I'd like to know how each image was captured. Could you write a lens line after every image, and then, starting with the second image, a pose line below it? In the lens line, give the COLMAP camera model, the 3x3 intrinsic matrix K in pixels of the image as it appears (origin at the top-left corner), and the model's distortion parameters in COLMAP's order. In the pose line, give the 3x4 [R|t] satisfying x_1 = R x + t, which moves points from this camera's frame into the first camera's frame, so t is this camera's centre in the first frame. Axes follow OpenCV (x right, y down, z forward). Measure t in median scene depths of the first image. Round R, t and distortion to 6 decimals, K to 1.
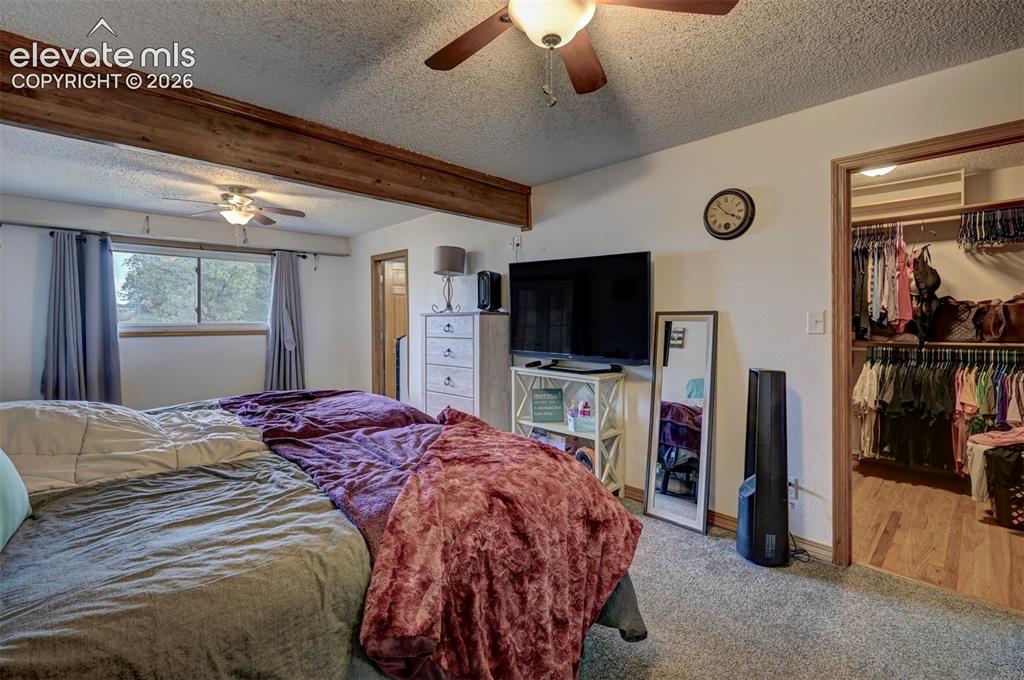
lens RADIAL K [[463.7, 0, 514.4], [0, 463.7, 318.0], [0, 0, 1]] dist [-0.000486, -0.000094]
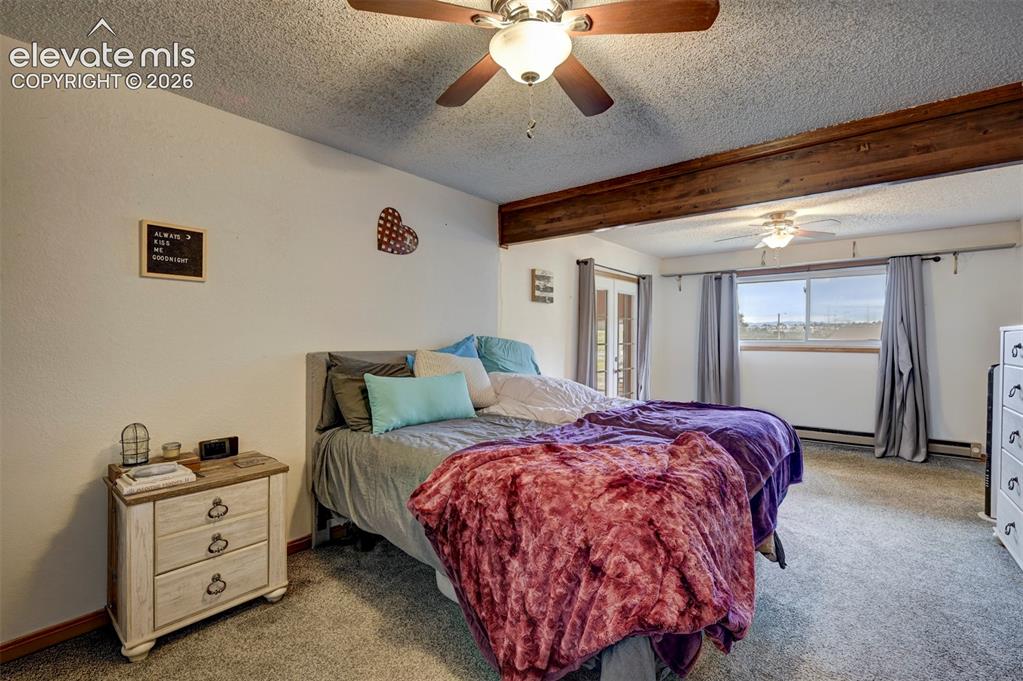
lens RADIAL K [[434.6, 0, 511.5], [0, 434.6, 340.5], [0, 0, 1]] dist [-0.001945, -0.000227]
pose [[0.108548, 0.012349, -0.994015, 0.299948], [0.000456, 0.999922, 0.012472, 0.001037], [0.994091, -0.001807, 0.108534, 0.235646]]
